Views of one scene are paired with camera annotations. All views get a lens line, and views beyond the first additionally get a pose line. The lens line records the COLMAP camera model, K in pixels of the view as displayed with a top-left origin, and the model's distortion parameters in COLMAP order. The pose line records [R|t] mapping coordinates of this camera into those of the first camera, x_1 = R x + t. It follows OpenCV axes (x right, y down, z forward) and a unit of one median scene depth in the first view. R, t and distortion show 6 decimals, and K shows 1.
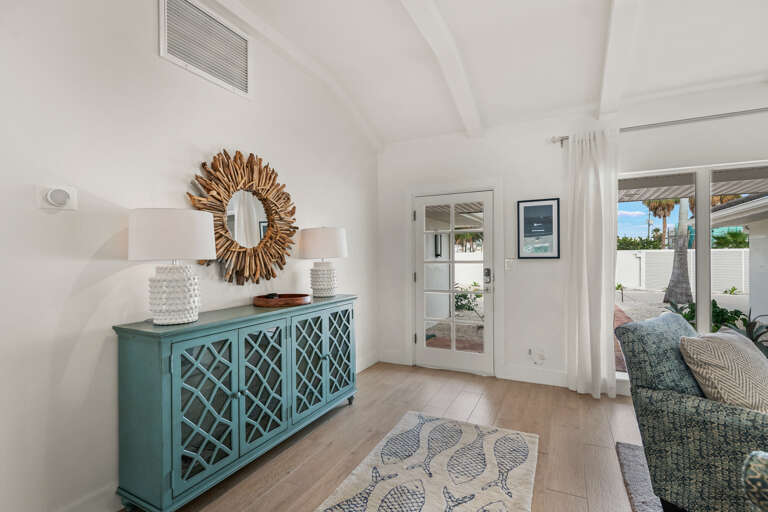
lens RADIAL K [[353.0, 0, 384.4], [0, 353.0, 256.2], [0, 0, 1]] dist [-0.004285, -0.000976]
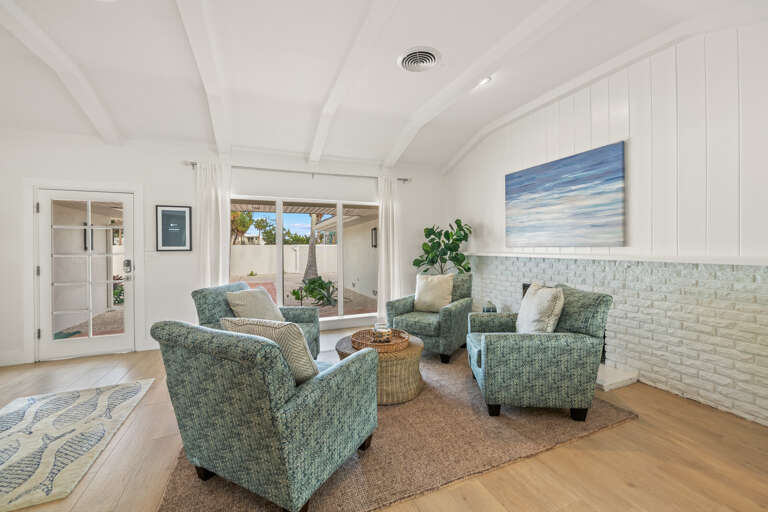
lens RADIAL K [[311.7, 0, 381.4], [0, 311.7, 249.4], [0, 0, 1]] dist [-0.001714, 0.000132]
pose [[0.648427, -0.001125, 0.761276, 0.057529], [0.000167, 0.999999, 0.001336, -0.001090], [-0.761277, -0.000739, 0.648427, -0.334070]]
